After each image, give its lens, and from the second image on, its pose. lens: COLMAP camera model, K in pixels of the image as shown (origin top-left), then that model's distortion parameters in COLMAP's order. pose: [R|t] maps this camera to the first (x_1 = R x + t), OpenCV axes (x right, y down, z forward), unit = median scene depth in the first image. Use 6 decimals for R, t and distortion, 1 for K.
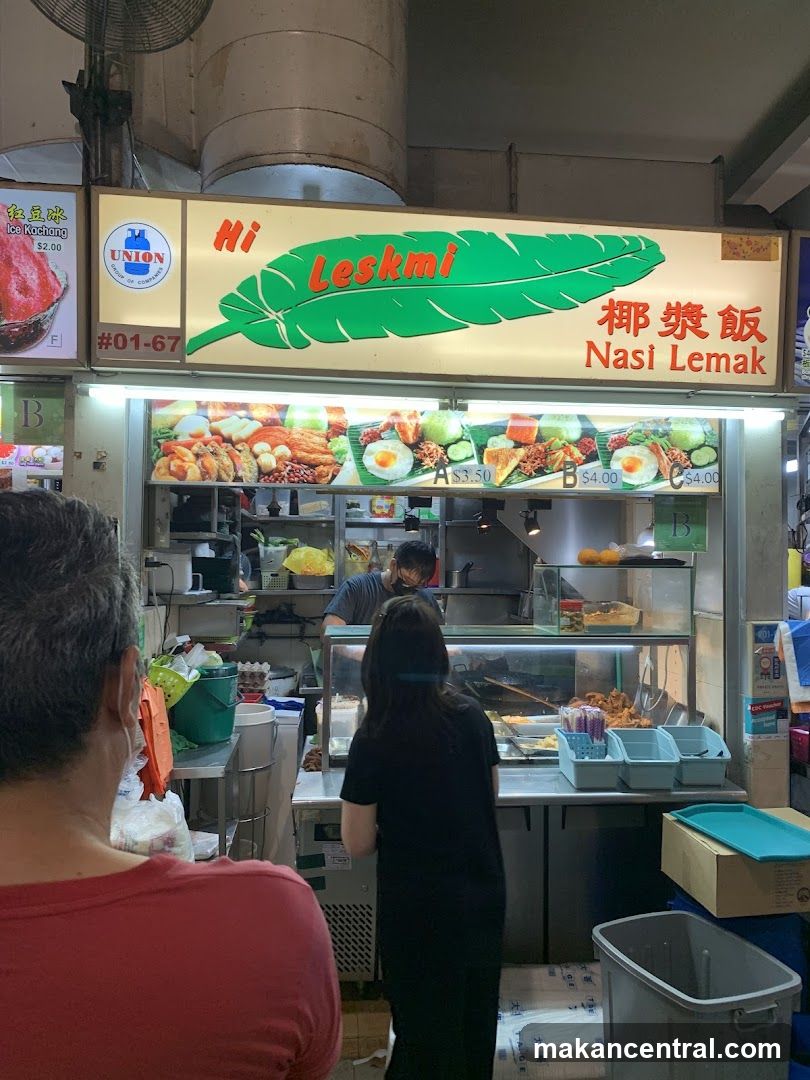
lens RADIAL K [[878.6, 0, 418.0], [0, 878.6, 576.9], [0, 0, 1]] dist [0.025127, -0.078448]
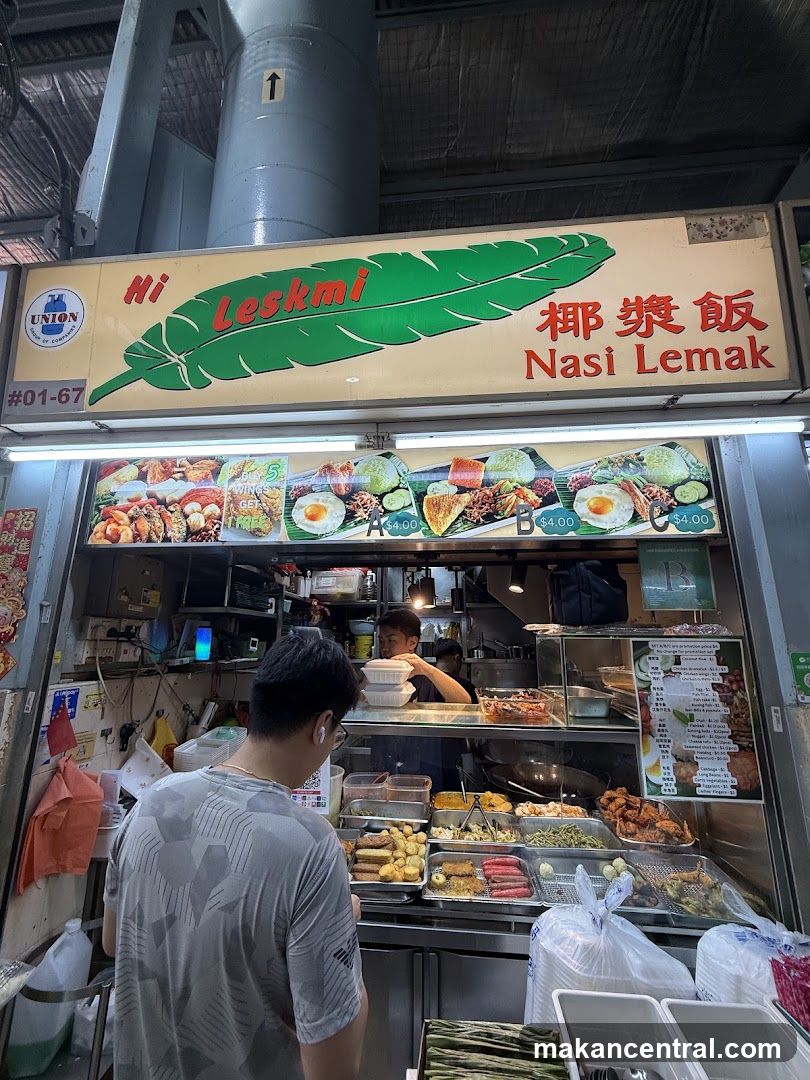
lens RADIAL K [[459.1, 0, 394.8], [0, 459.1, 547.1], [0, 0, 1]] dist [-0.014834, 0.003306]
pose [[0.978826, -0.045805, -0.199504, 0.147715], [0.002511, 0.977256, -0.212049, 0.004441], [0.204680, 0.207058, 0.956678, 0.595599]]
